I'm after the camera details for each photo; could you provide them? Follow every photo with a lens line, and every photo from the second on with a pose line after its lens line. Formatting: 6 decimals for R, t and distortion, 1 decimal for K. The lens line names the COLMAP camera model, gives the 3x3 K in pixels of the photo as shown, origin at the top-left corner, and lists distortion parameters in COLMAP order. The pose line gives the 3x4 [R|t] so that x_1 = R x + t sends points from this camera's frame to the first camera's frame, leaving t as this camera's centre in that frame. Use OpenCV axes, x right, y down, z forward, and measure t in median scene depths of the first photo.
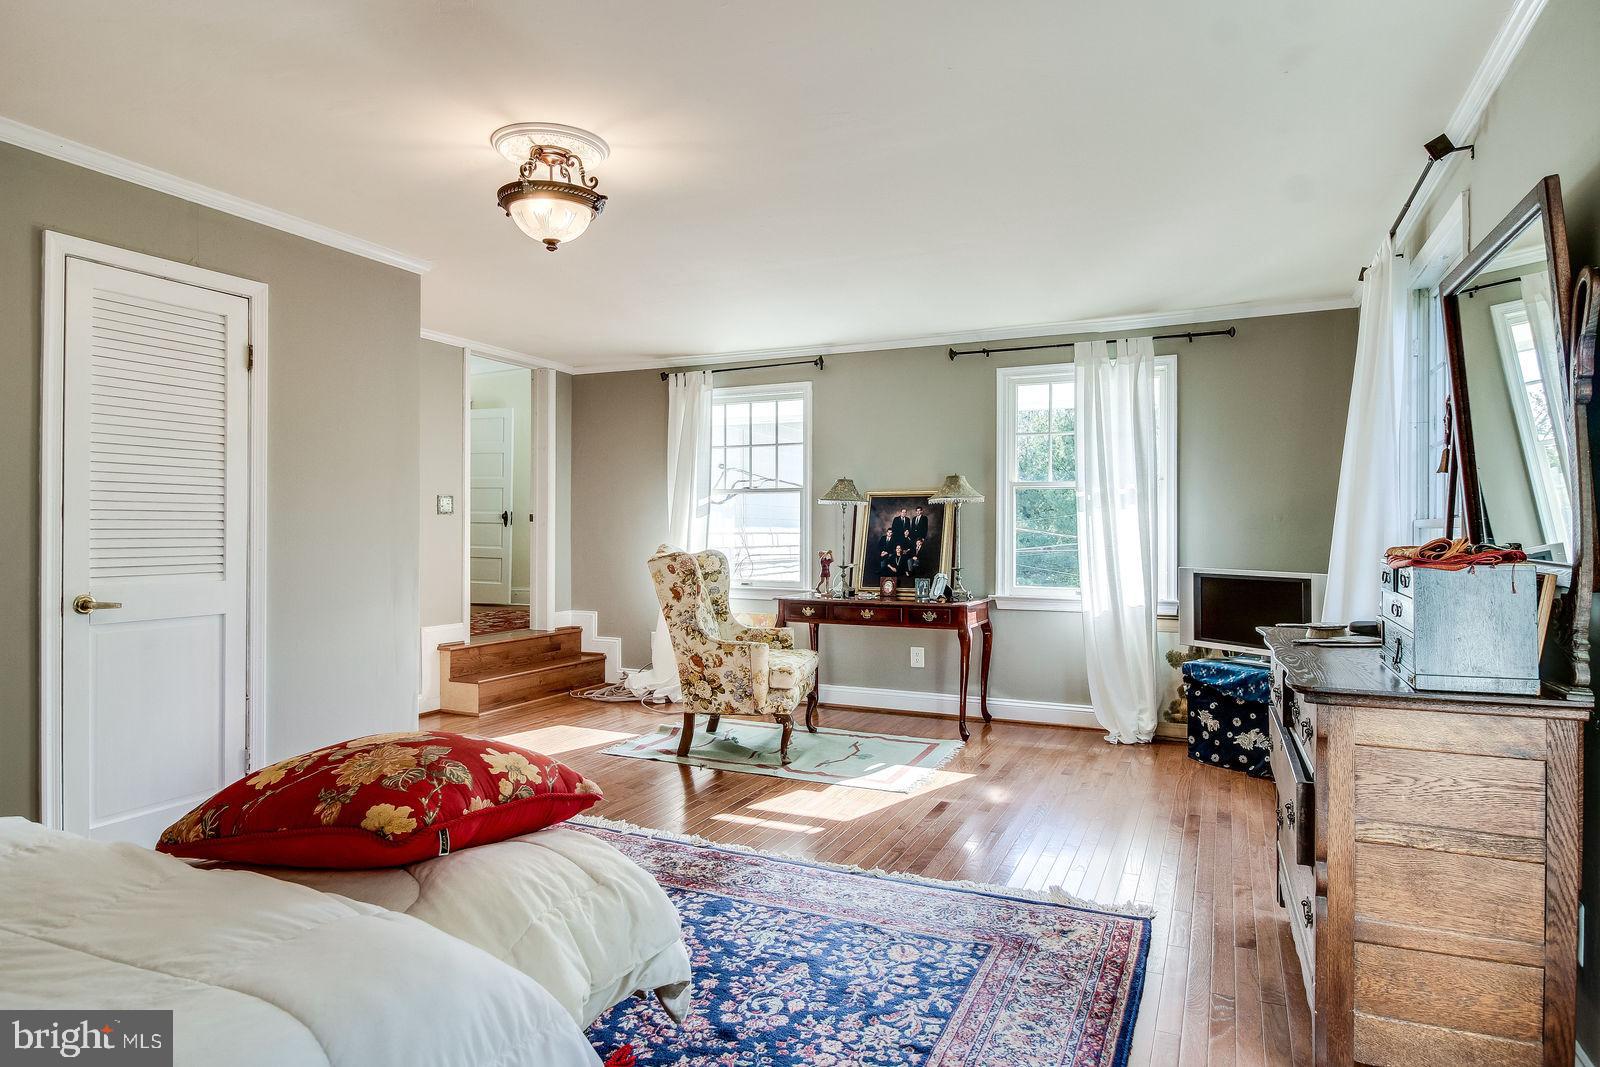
lens RADIAL K [[864.5, 0, 801.0], [0, 864.5, 522.3], [0, 0, 1]] dist [-0.003784, -0.002105]
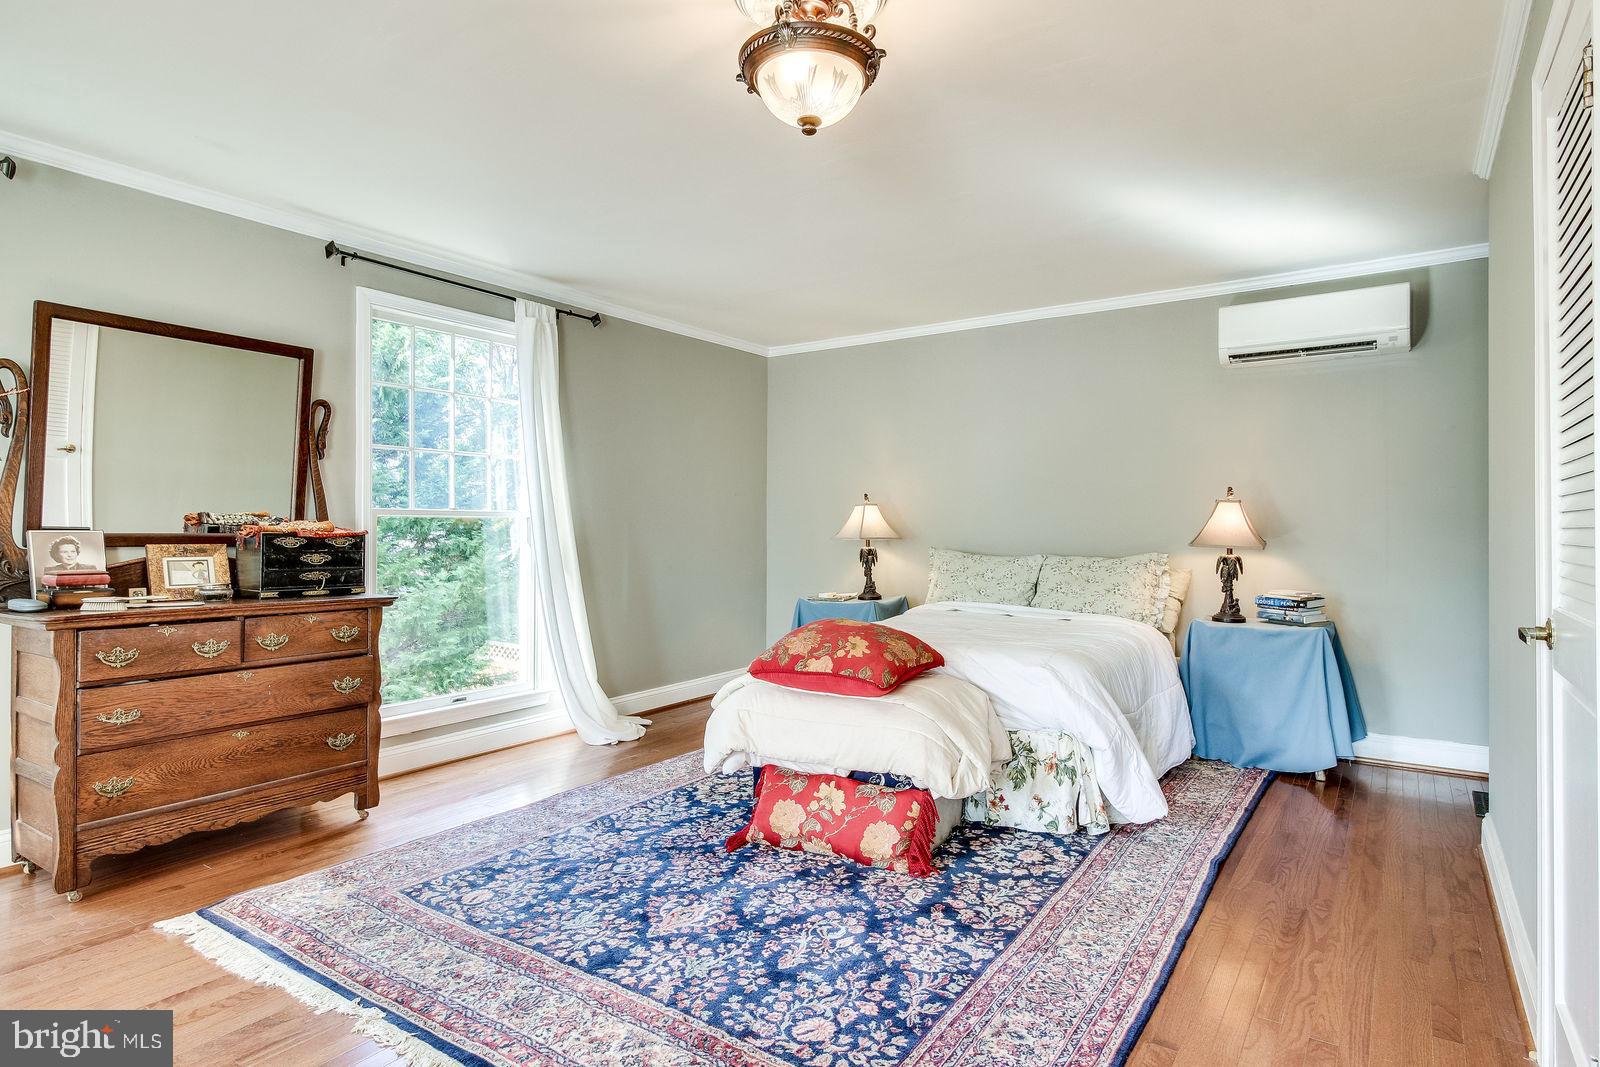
lens RADIAL K [[864.5, 0, 801.0], [0, 864.5, 522.3], [0, 0, 1]] dist [-0.003784, -0.002105]
pose [[-0.984053, -0.000485, 0.177877, -0.497753], [-0.002320, 0.999946, -0.010111, 0.031731], [-0.177862, -0.010363, -0.984001, 2.072969]]
